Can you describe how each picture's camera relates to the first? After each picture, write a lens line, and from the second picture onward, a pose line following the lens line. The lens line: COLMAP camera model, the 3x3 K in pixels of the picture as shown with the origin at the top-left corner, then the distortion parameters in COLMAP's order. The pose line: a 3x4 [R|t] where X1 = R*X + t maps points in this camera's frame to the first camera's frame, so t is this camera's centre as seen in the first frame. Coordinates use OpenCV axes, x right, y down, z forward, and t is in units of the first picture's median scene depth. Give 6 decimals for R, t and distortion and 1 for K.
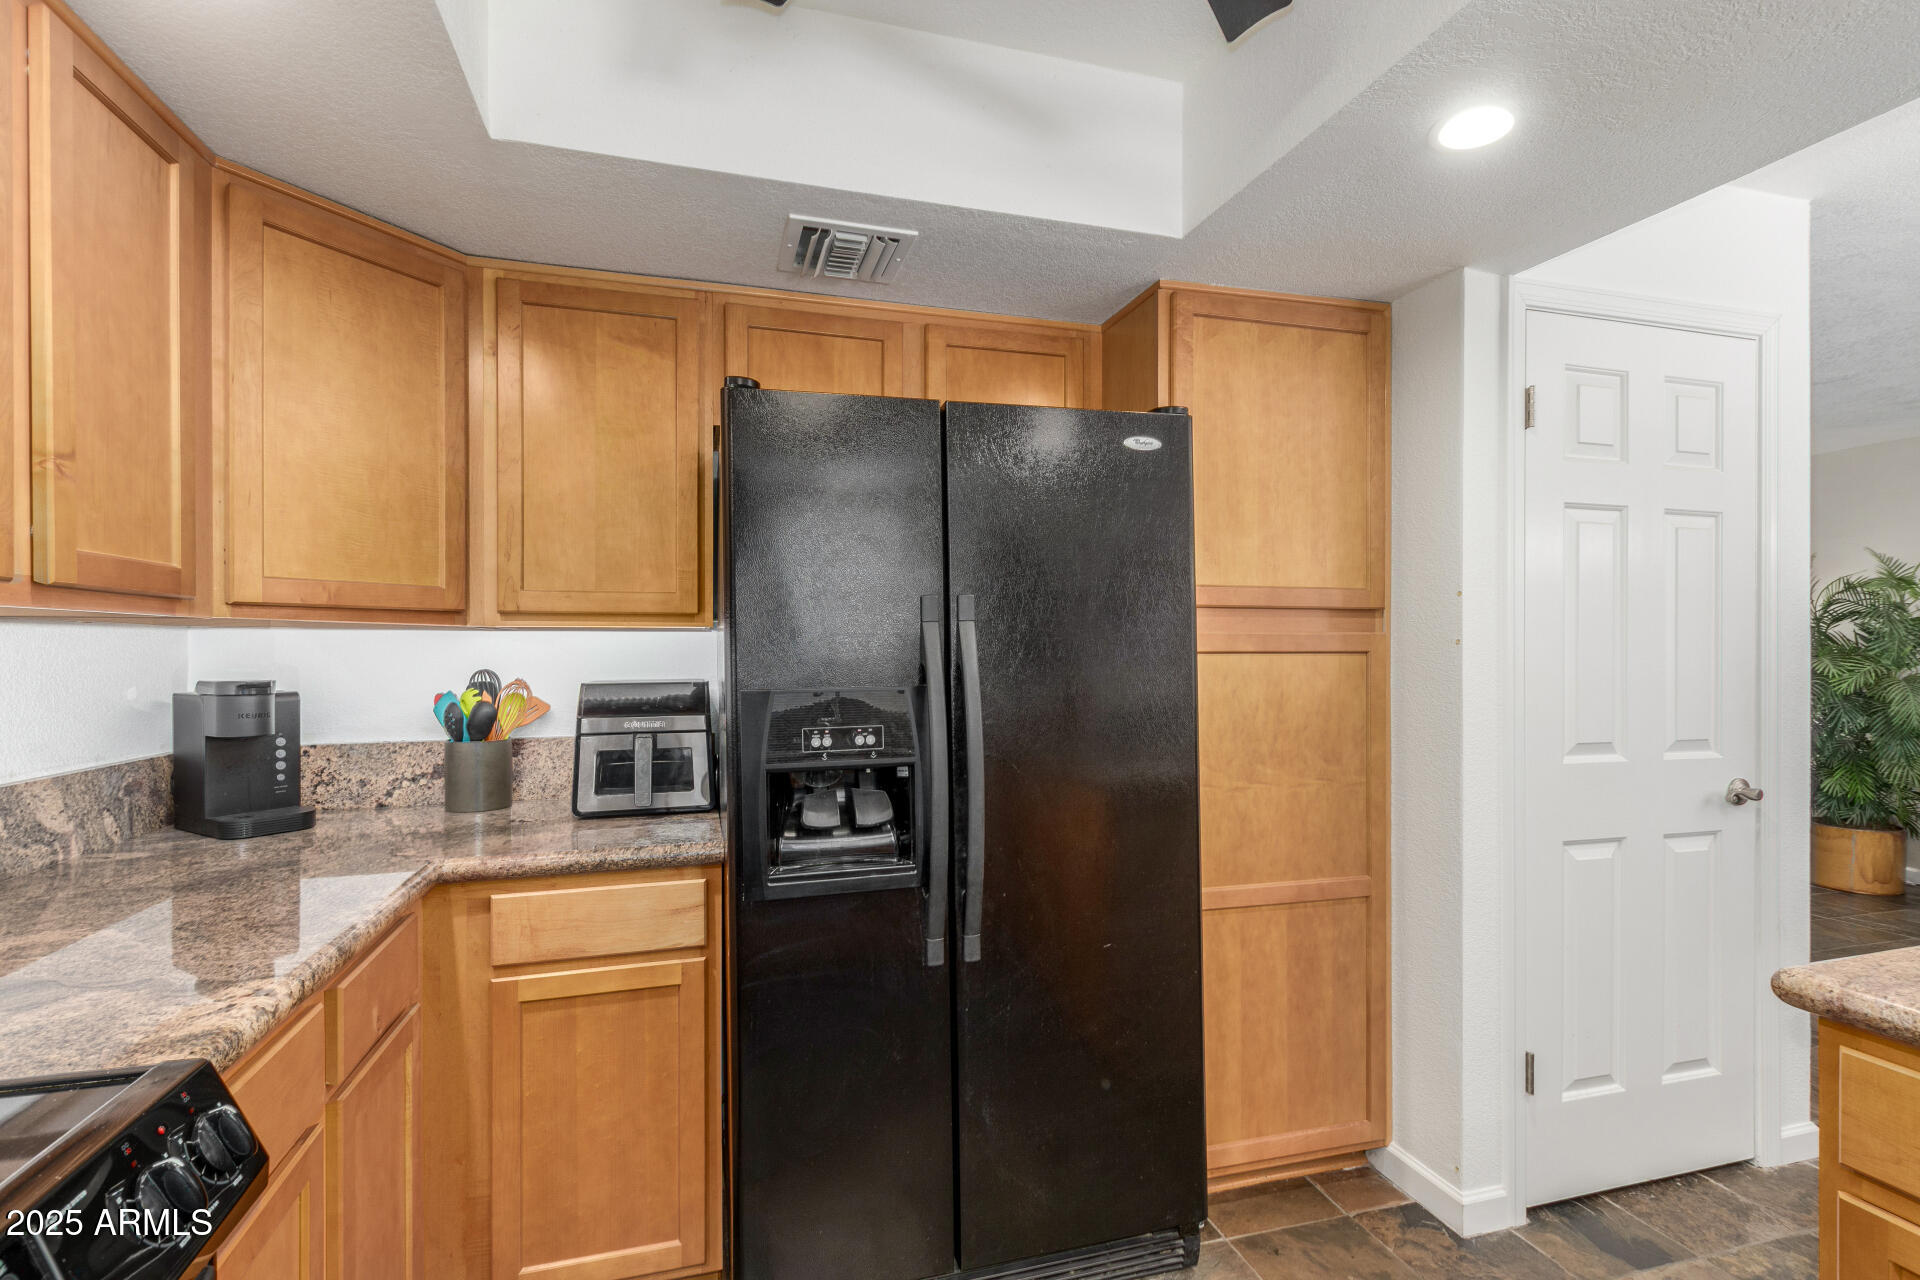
lens RADIAL K [[888.1, 0, 955.7], [0, 888.1, 648.1], [0, 0, 1]] dist [0.004327, -0.000253]
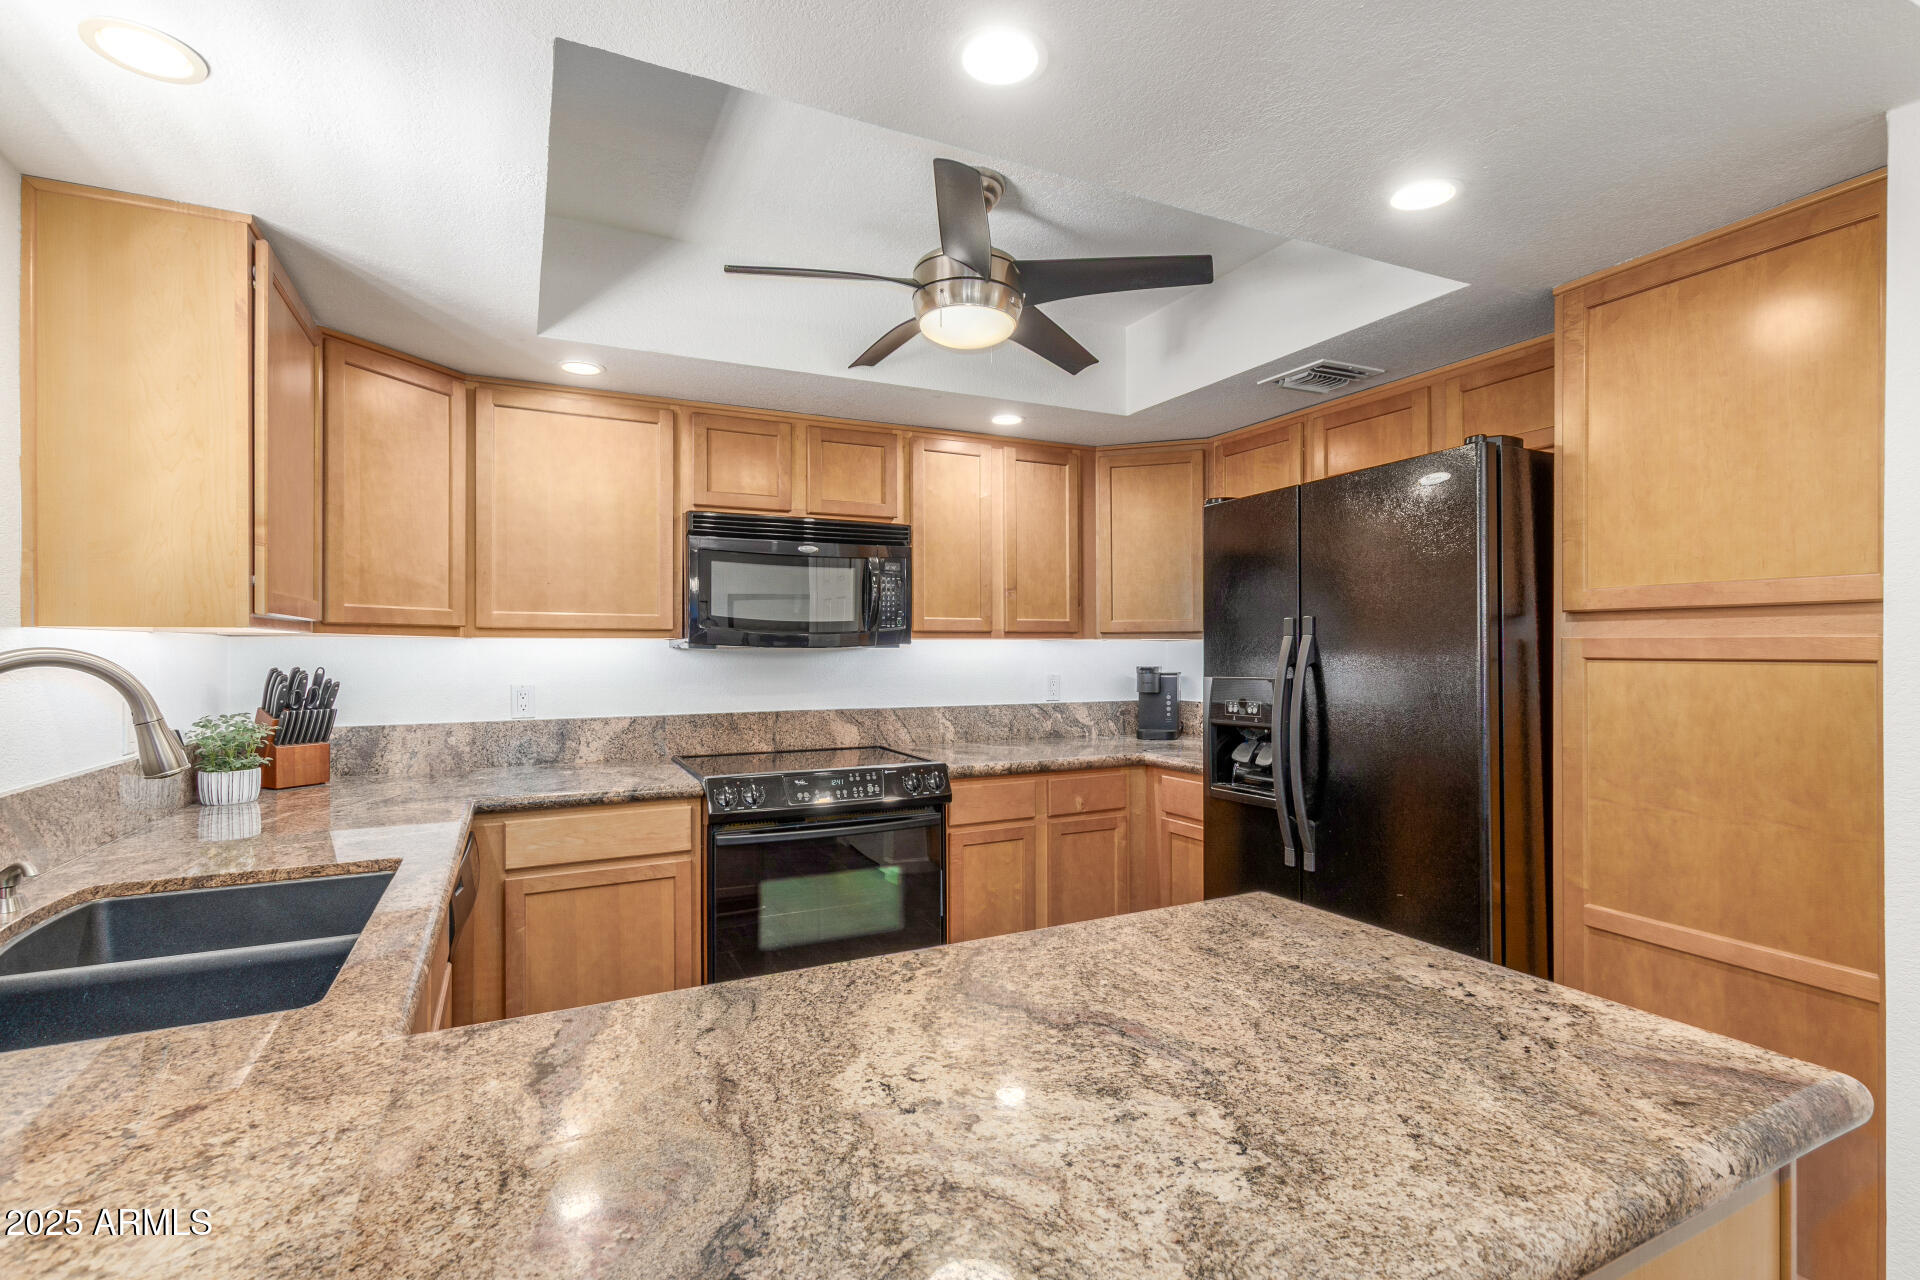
lens RADIAL K [[888.1, 0, 955.7], [0, 888.1, 648.1], [0, 0, 1]] dist [0.004327, -0.000253]
pose [[0.175698, -0.000208, -0.984444, 1.086920], [-0.002125, 0.999998, -0.000590, -0.004490], [0.984442, 0.002195, 0.175697, 0.153656]]
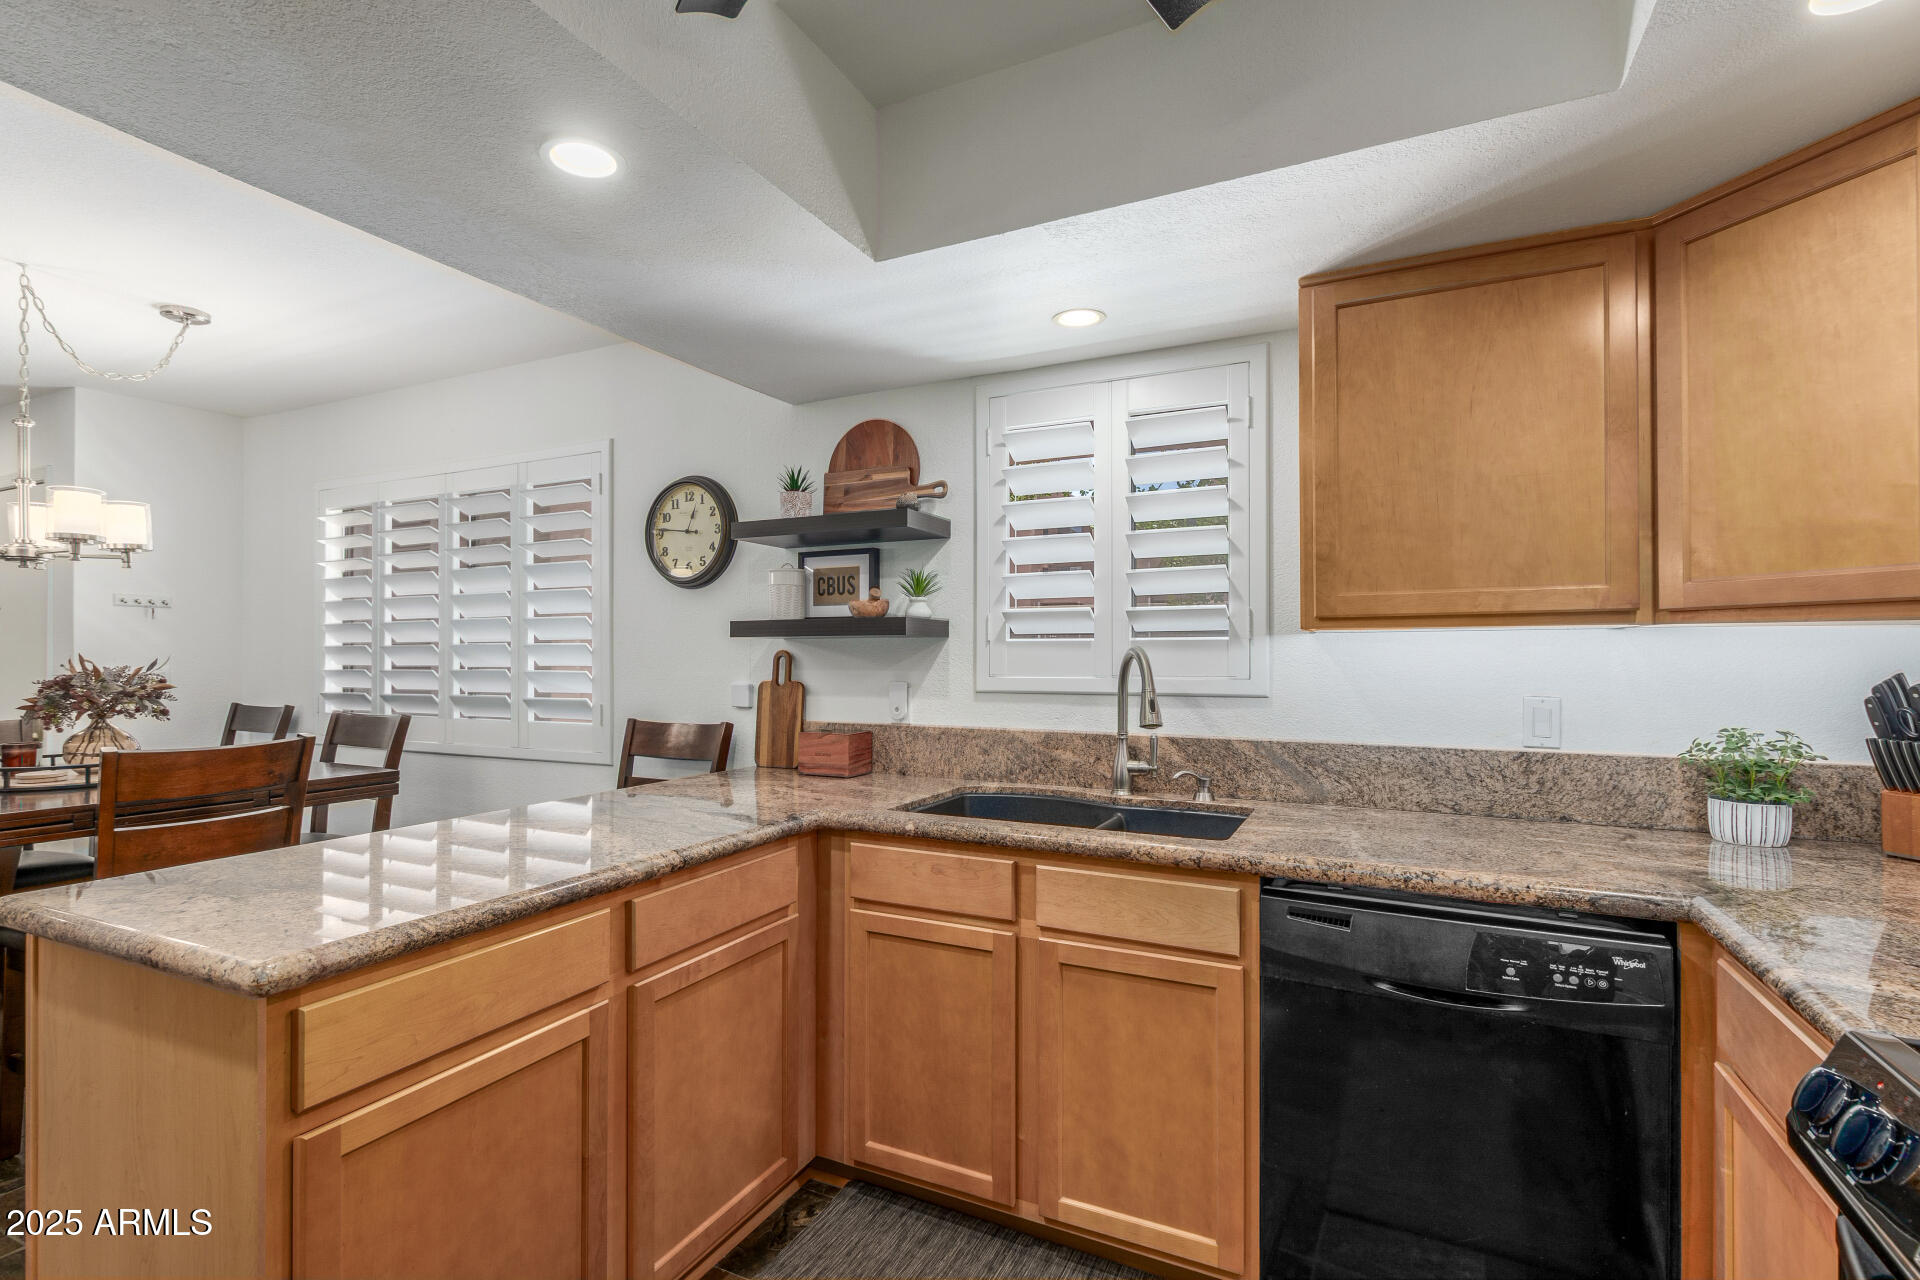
lens RADIAL K [[888.1, 0, 955.7], [0, 888.1, 648.1], [0, 0, 1]] dist [0.004327, -0.000253]
pose [[-0.747137, 0.007731, 0.664625, -0.134698], [0.005726, 0.999970, -0.005194, 0.000799], [-0.664646, -0.000075, -0.747159, 0.604860]]
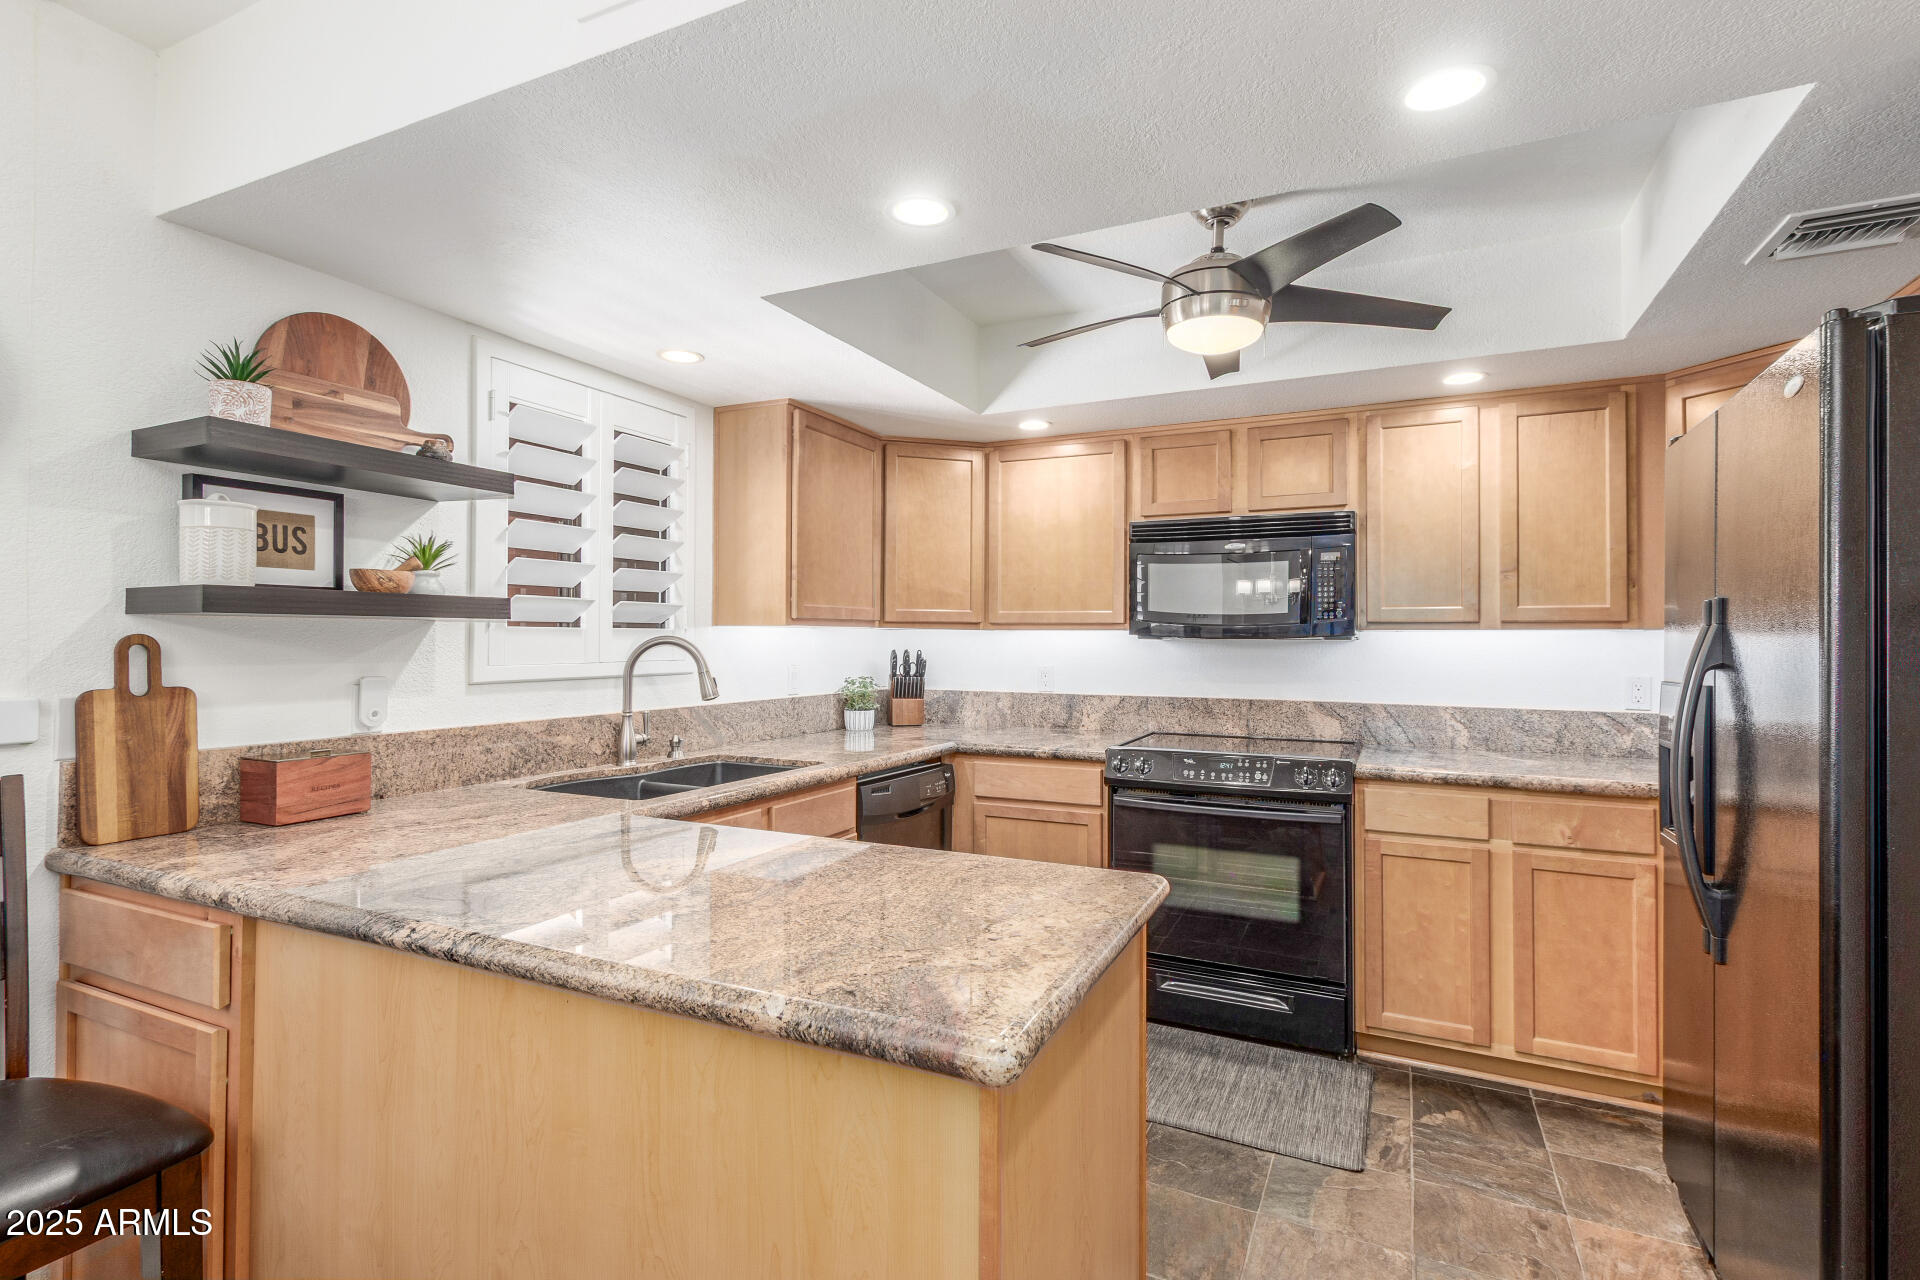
lens RADIAL K [[907.7, 0, 976.0], [0, 907.7, 635.0], [0, 0, 1]] dist [0.001441, 0.000234]
pose [[-0.654571, -0.005084, -0.755984, 1.100902], [-0.007540, 0.999972, -0.000197, -0.009026], [0.755963, 0.005571, -0.654590, 0.851753]]
